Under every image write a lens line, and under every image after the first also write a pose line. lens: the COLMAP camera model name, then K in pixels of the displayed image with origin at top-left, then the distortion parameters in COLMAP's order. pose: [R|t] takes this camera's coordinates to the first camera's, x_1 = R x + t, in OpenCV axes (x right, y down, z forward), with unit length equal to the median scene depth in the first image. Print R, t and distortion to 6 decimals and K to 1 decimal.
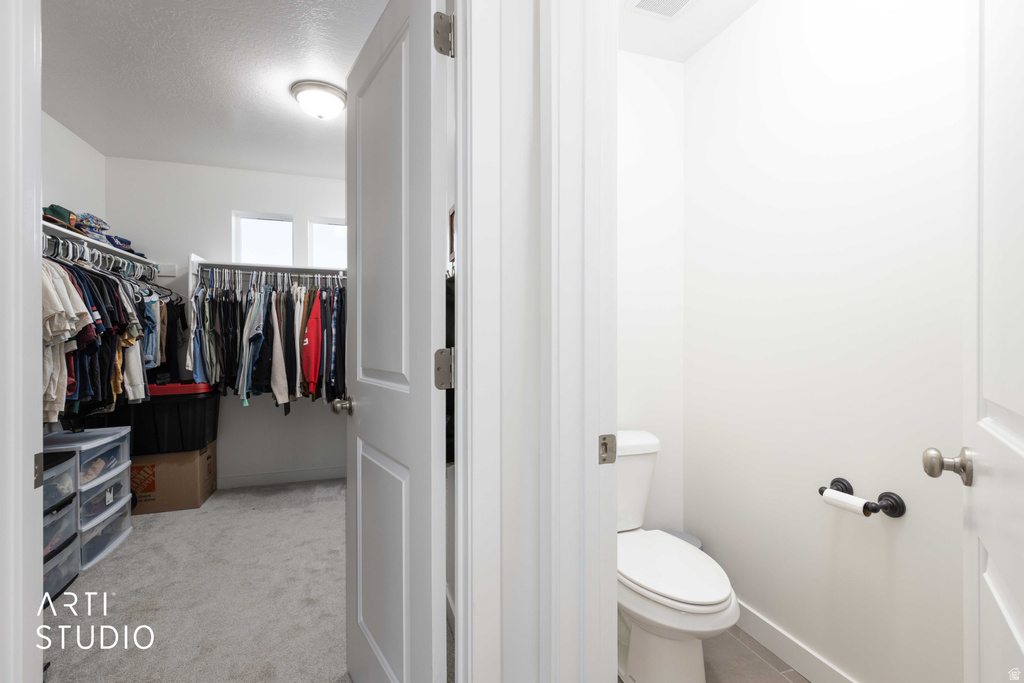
lens RADIAL K [[459.4, 0, 512.0], [0, 459.4, 341.5], [0, 0, 1]] dist [0.001952, 0.000444]
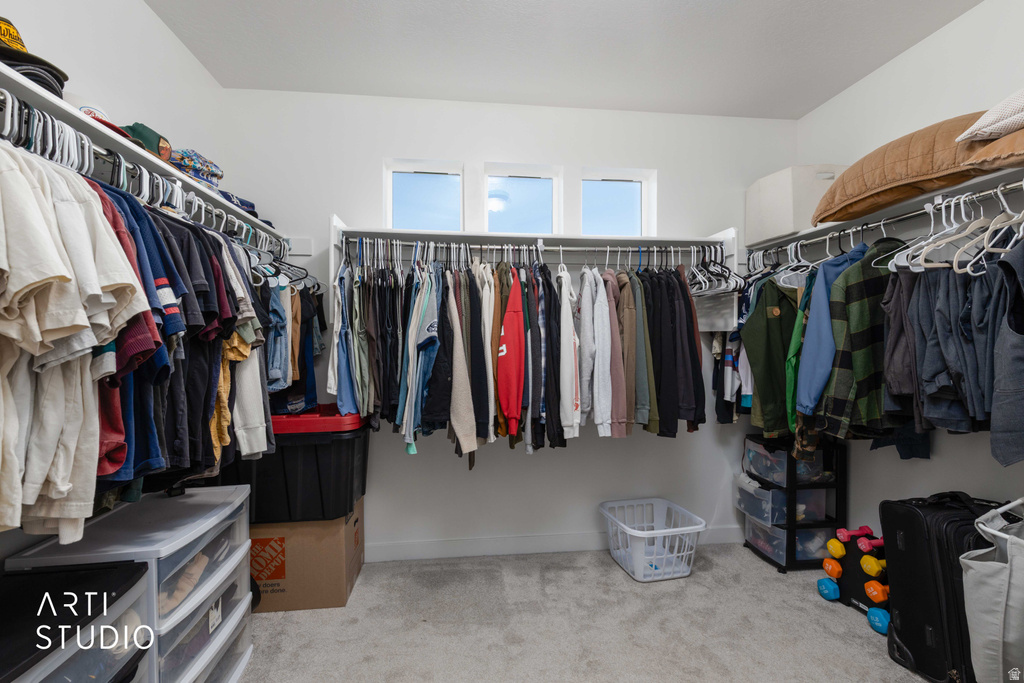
lens RADIAL K [[459.4, 0, 512.0], [0, 459.4, 341.5], [0, 0, 1]] dist [0.001952, 0.000444]
pose [[0.977520, -0.006131, -0.210752, -0.324042], [0.004222, 0.999946, -0.009507, -0.004256], [0.210799, 0.008403, 0.977493, 0.431227]]
